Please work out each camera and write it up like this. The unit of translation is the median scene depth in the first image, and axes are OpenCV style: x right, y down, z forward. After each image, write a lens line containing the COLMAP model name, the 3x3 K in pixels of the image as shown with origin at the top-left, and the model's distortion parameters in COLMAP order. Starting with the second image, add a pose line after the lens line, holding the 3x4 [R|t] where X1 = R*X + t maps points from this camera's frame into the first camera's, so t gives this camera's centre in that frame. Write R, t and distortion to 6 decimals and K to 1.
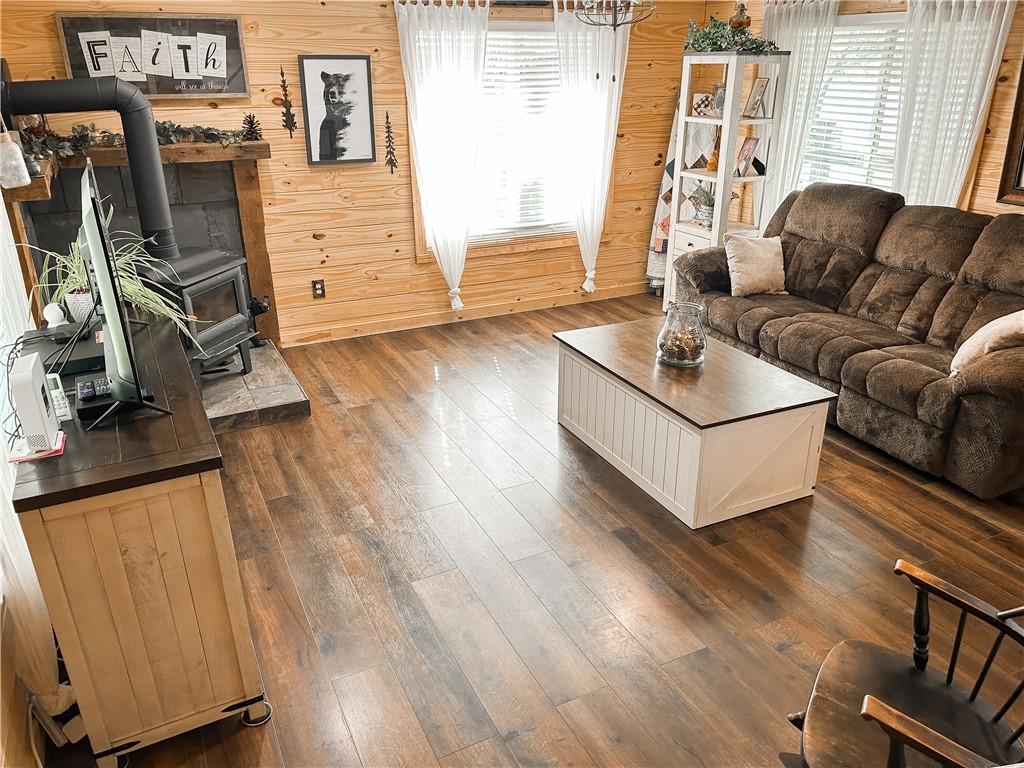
lens RADIAL K [[787.1, 0, 524.2], [0, 787.1, 393.1], [0, 0, 1]] dist [0.058572, -0.061106]
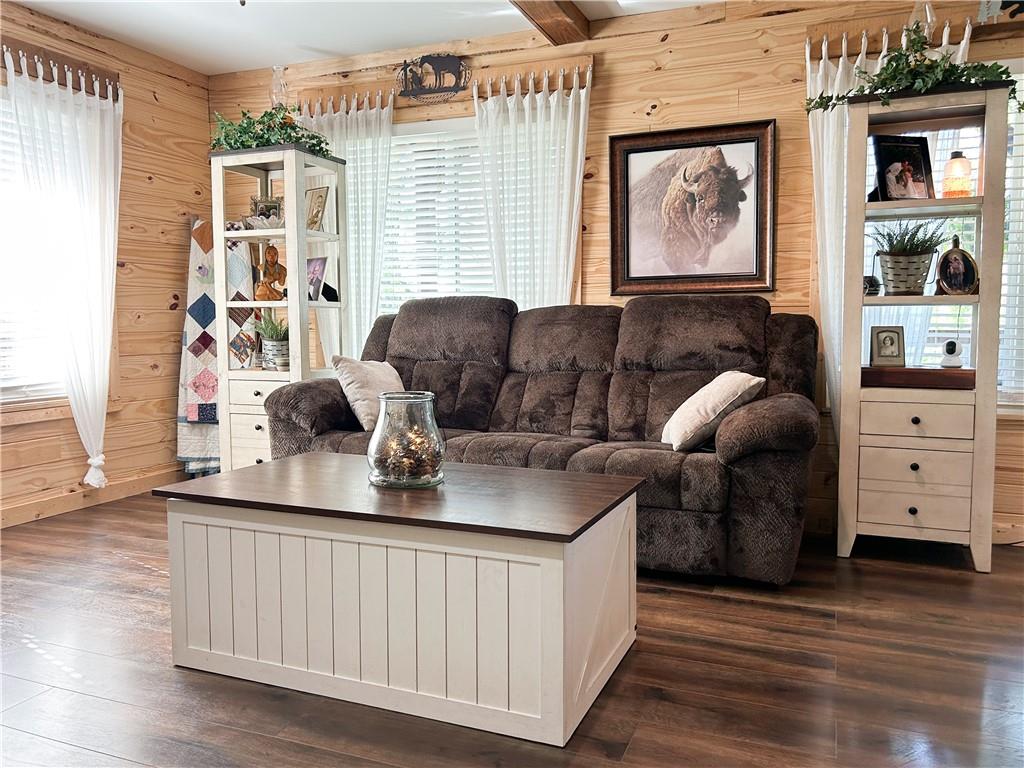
lens RADIAL K [[787.1, 0, 518.8], [0, 787.1, 382.8], [0, 0, 1]] dist [0.058572, -0.061106]
pose [[0.749233, -0.057068, 0.659844, -0.104898], [0.266081, 0.938280, -0.220978, 0.033564], [-0.606507, 0.341136, 0.718175, 0.364786]]
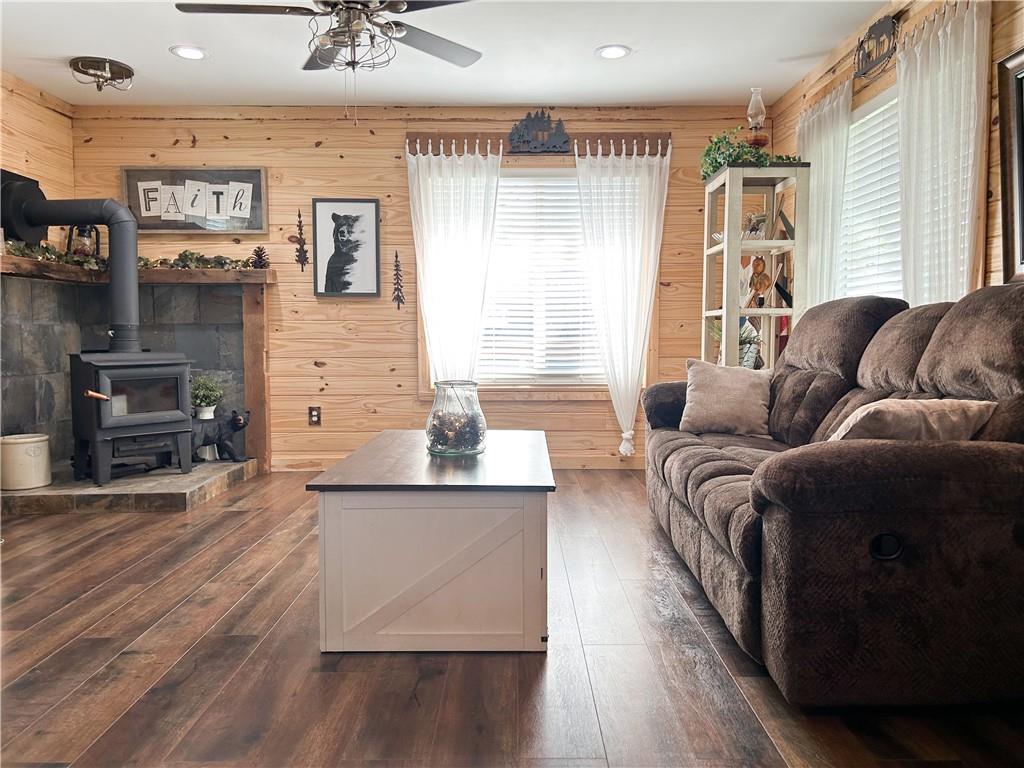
lens RADIAL K [[787.1, 0, 539.5], [0, 787.1, 382.4], [0, 0, 1]] dist [0.058572, -0.061106]
pose [[0.897129, 0.024673, -0.441078, 0.464881], [-0.173010, 0.938309, -0.299406, 0.084526], [0.406481, 0.344917, 0.846053, 0.269745]]
